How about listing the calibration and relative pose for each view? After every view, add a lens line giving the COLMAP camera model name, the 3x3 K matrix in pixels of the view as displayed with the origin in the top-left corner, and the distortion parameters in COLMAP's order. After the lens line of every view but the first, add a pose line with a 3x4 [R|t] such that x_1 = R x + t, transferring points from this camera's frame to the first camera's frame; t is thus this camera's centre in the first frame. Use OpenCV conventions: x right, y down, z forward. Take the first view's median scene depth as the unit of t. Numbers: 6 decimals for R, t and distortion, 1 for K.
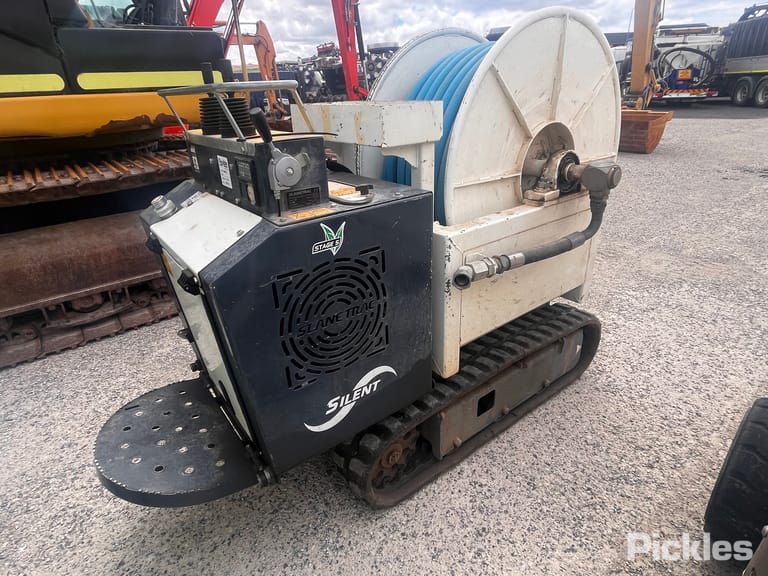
lens RADIAL K [[422.5, 0, 384.0], [0, 422.5, 288.7], [0, 0, 1]] dist [0.002878, 0.000524]
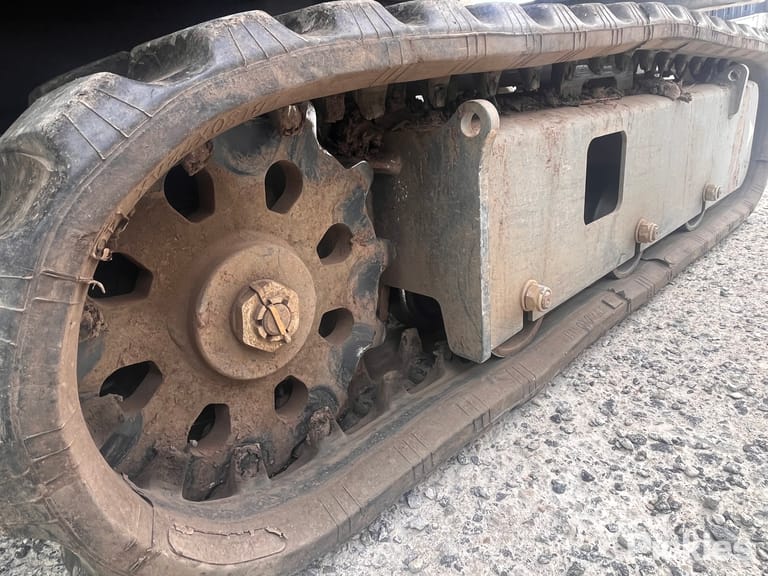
lens RADIAL K [[515.0, 0, 376.7], [0, 515.0, 286.8], [0, 0, 1]] dist [0.009088, -0.004577]
pose [[0.991021, -0.079760, 0.107311, 0.045423], [0.087818, 0.993489, -0.072582, 0.389707], [-0.100824, 0.081354, 0.991573, 0.731500]]
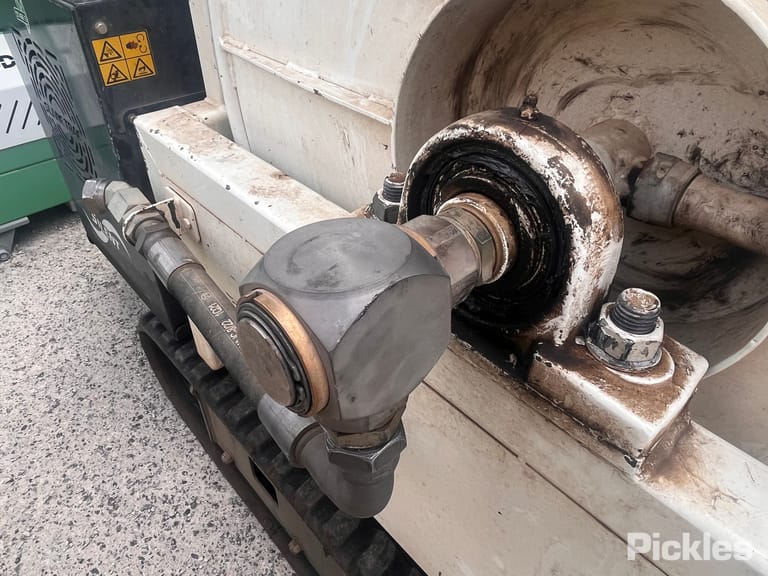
lens RADIAL K [[515.0, 0, 377.8], [0, 515.0, 288.2], [0, 0, 1]] dist [0.009088, -0.004577]
pose [[0.096864, 0.668667, -0.737226, 0.630762], [-0.450281, 0.690013, 0.566682, -0.378438], [0.887617, 0.277068, 0.367926, 0.884278]]
